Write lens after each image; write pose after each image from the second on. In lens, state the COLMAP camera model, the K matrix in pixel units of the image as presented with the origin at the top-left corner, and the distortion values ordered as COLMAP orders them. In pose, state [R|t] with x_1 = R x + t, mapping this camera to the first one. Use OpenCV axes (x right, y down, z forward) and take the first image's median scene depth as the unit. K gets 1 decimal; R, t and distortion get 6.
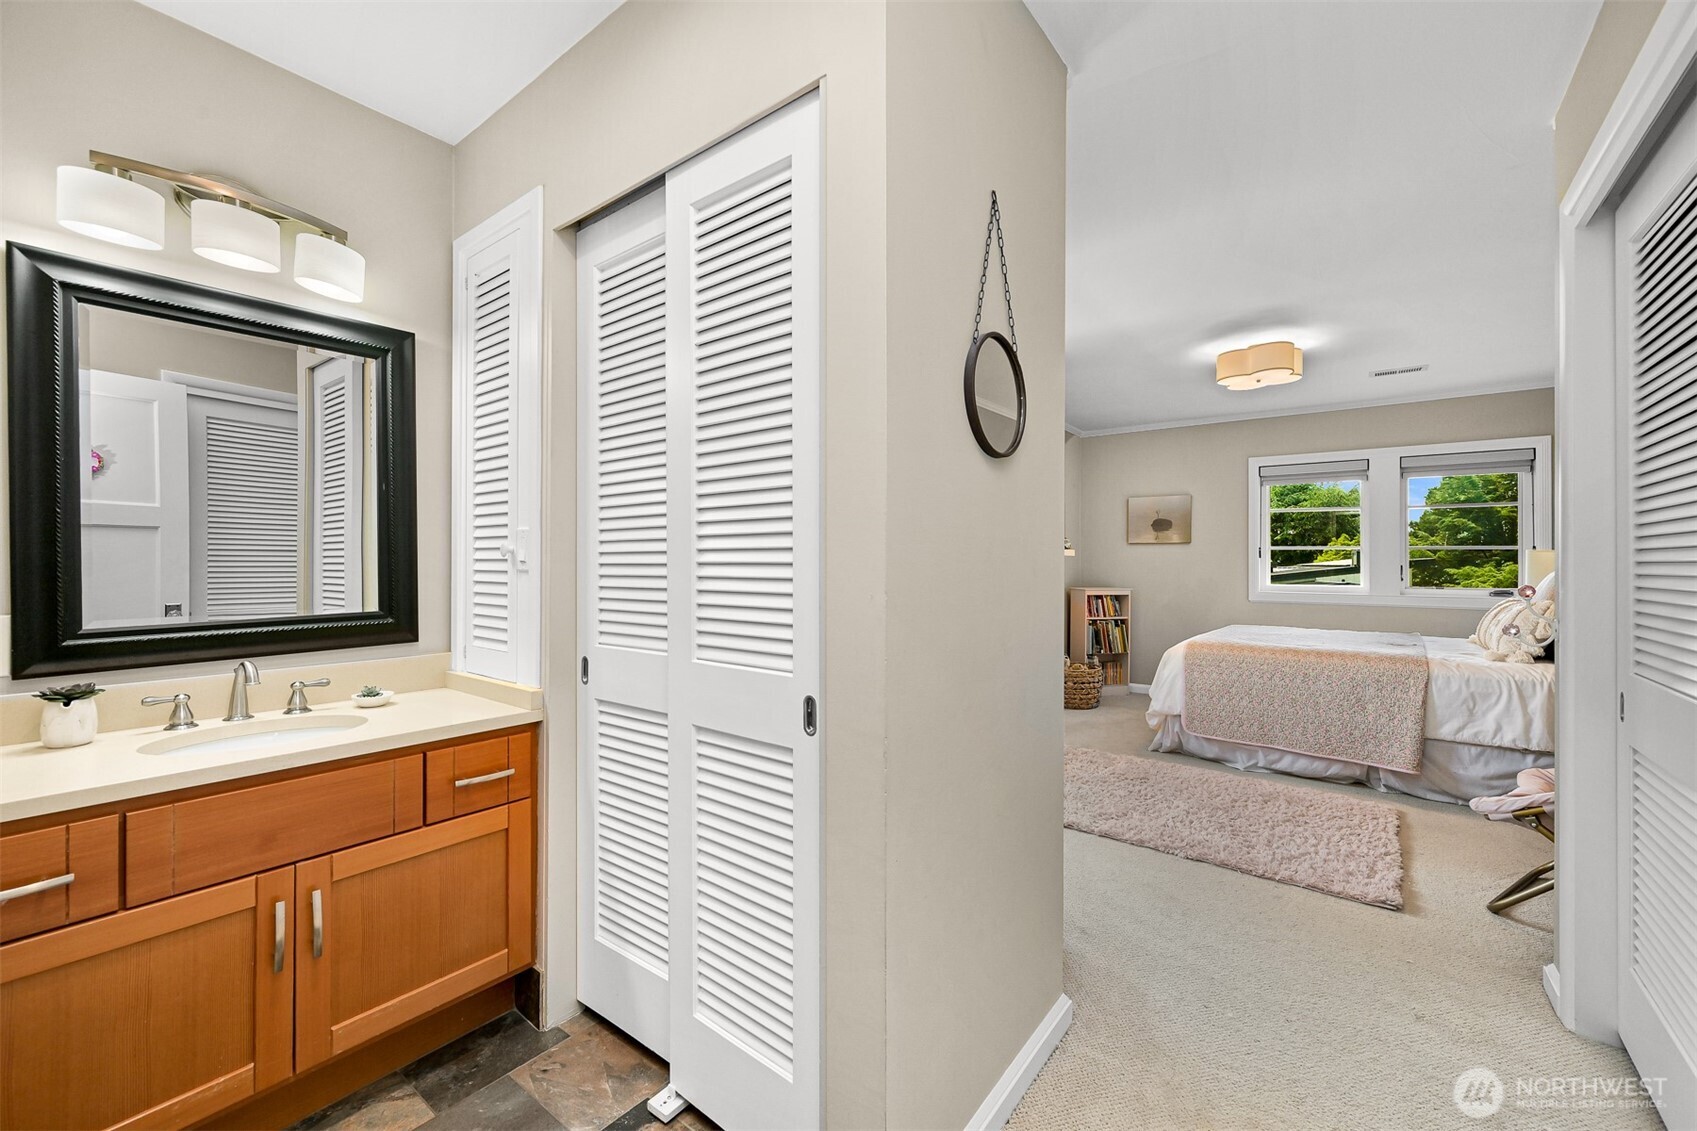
lens RADIAL K [[671.3, 0, 849.6], [0, 671.3, 564.4], [0, 0, 1]] dist [-0.001193, -0.000034]
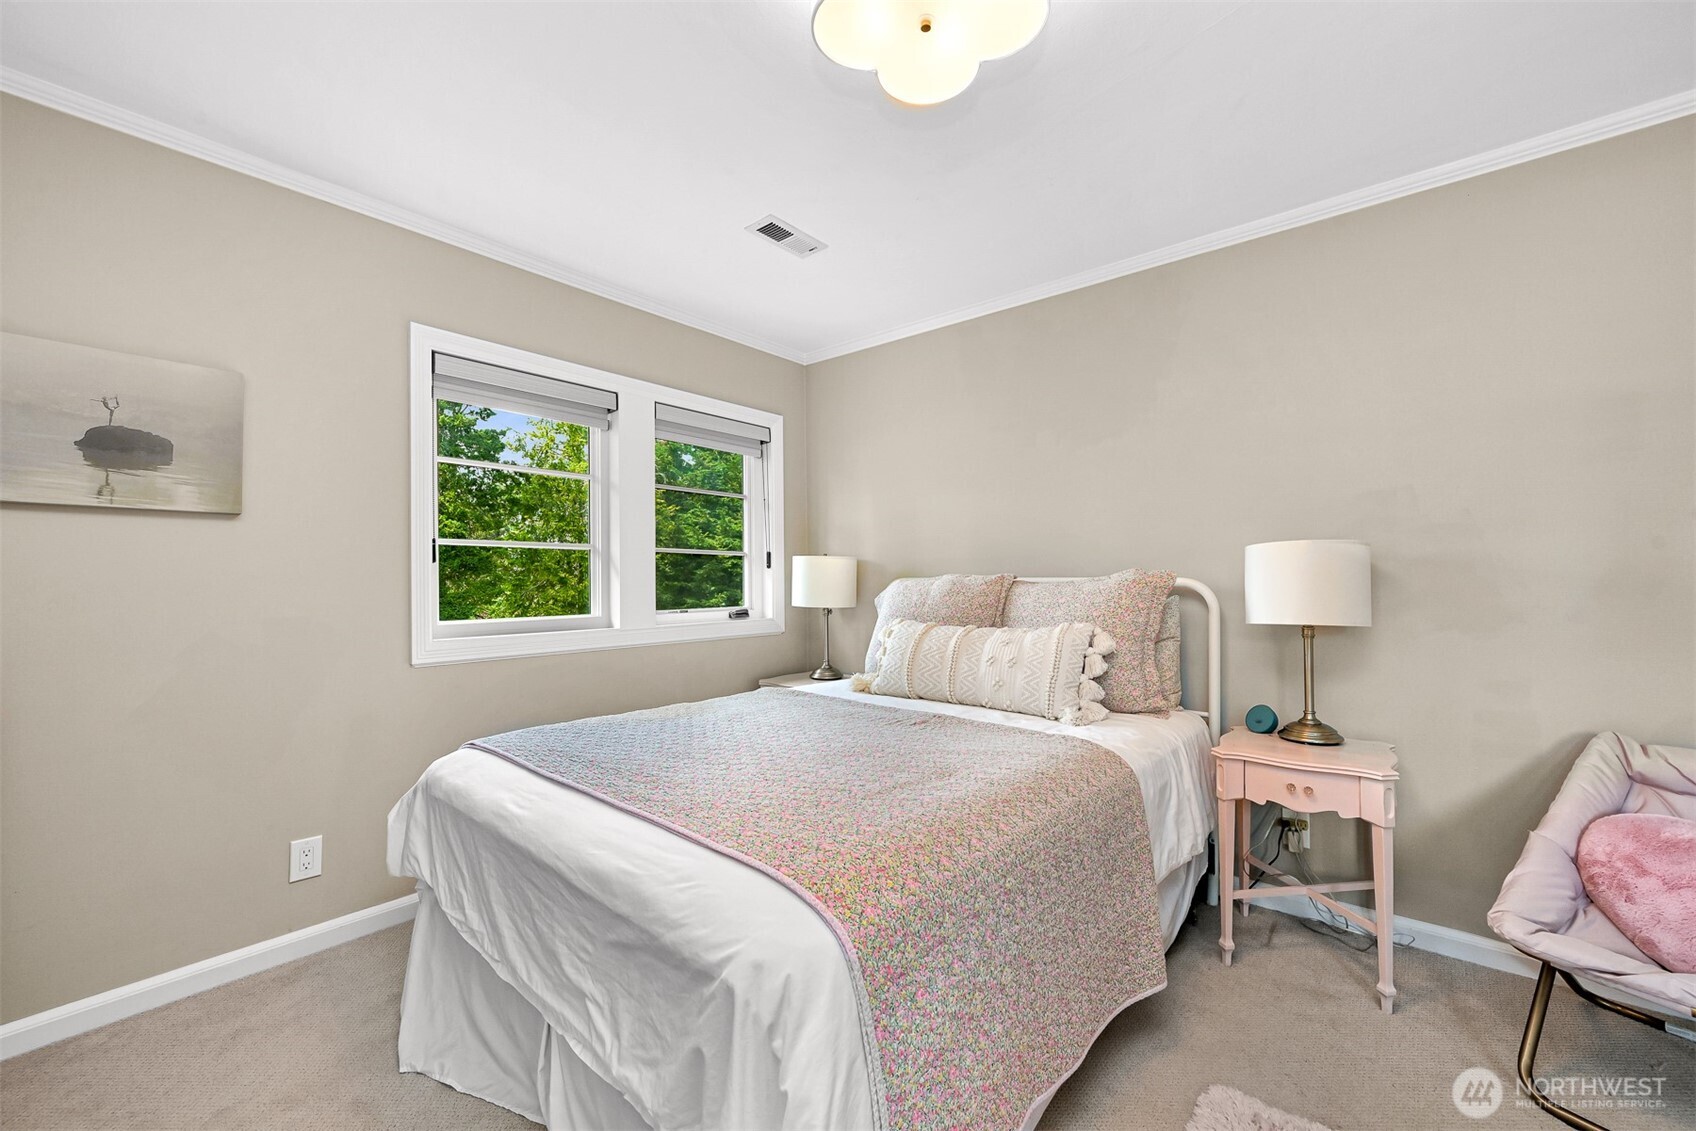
lens RADIAL K [[670.9, 0, 848.9], [0, 670.9, 570.1], [0, 0, 1]] dist [-0.001193, -0.000034]
pose [[0.062676, 0.007457, 0.998006, 0.188226], [0.001777, 0.999970, -0.007583, -0.000992], [-0.998032, 0.002248, 0.062661, 0.670253]]
